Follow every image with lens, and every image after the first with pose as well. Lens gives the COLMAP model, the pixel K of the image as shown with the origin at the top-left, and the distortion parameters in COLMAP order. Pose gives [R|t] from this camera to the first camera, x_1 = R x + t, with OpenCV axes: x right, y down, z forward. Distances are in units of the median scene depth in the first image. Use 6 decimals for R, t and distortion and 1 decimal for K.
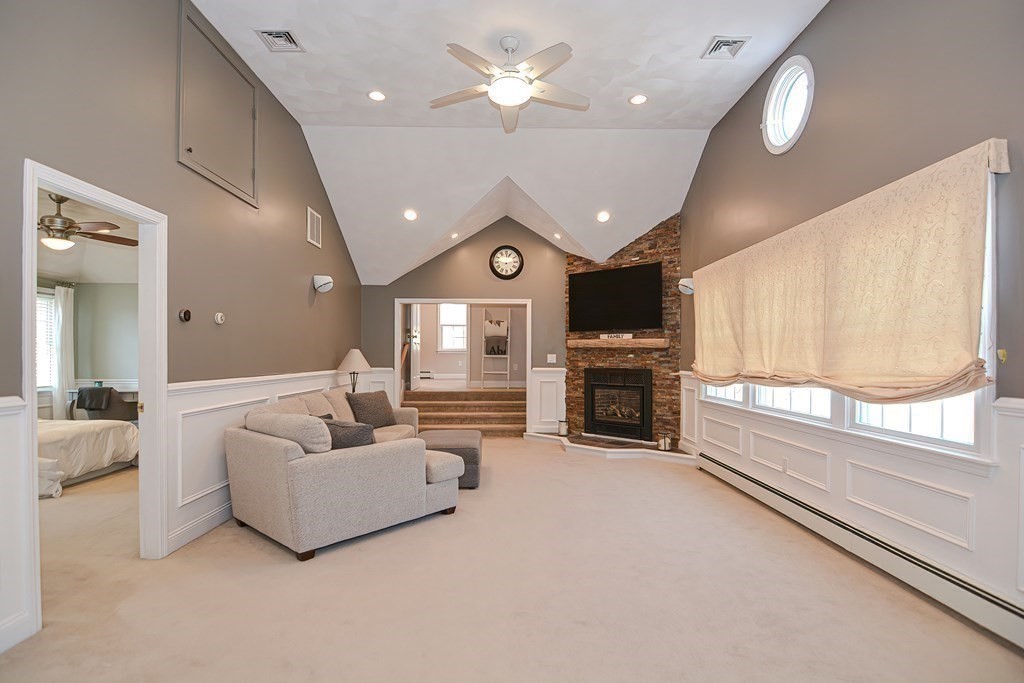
lens RADIAL K [[511.4, 0, 526.3], [0, 511.4, 356.6], [0, 0, 1]] dist [-0.003509, -0.001522]
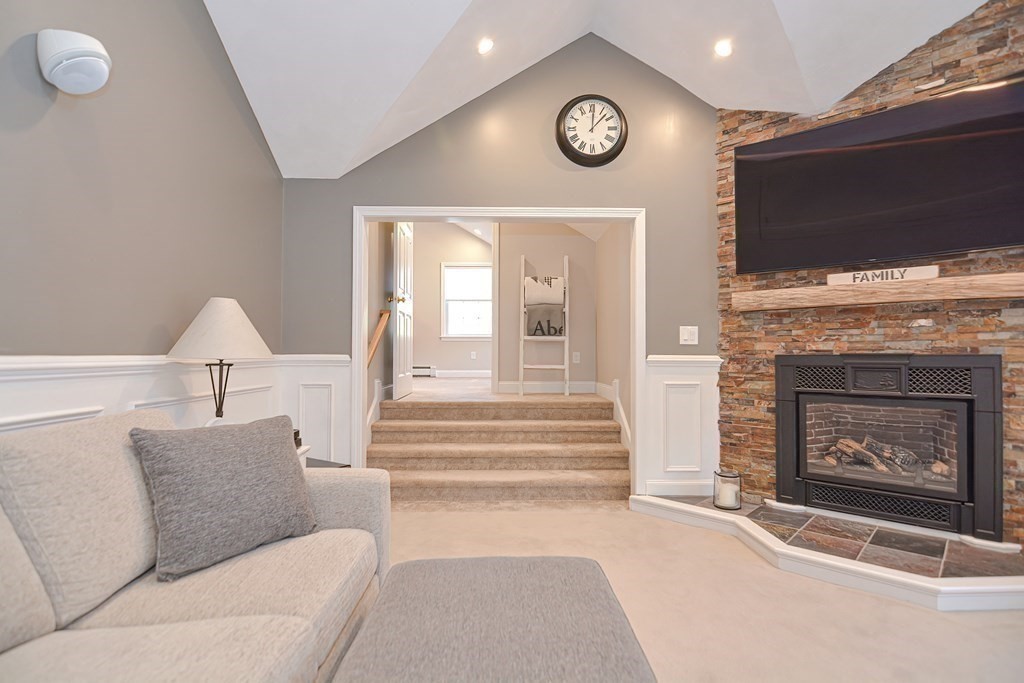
lens RADIAL K [[511.4, 0, 515.5], [0, 511.4, 347.7], [0, 0, 1]] dist [-0.003509, -0.001522]
pose [[0.999787, -0.001008, -0.020594, -0.100779], [0.000727, 0.999907, -0.013654, 0.021811], [0.020606, 0.013636, 0.999695, 0.542086]]
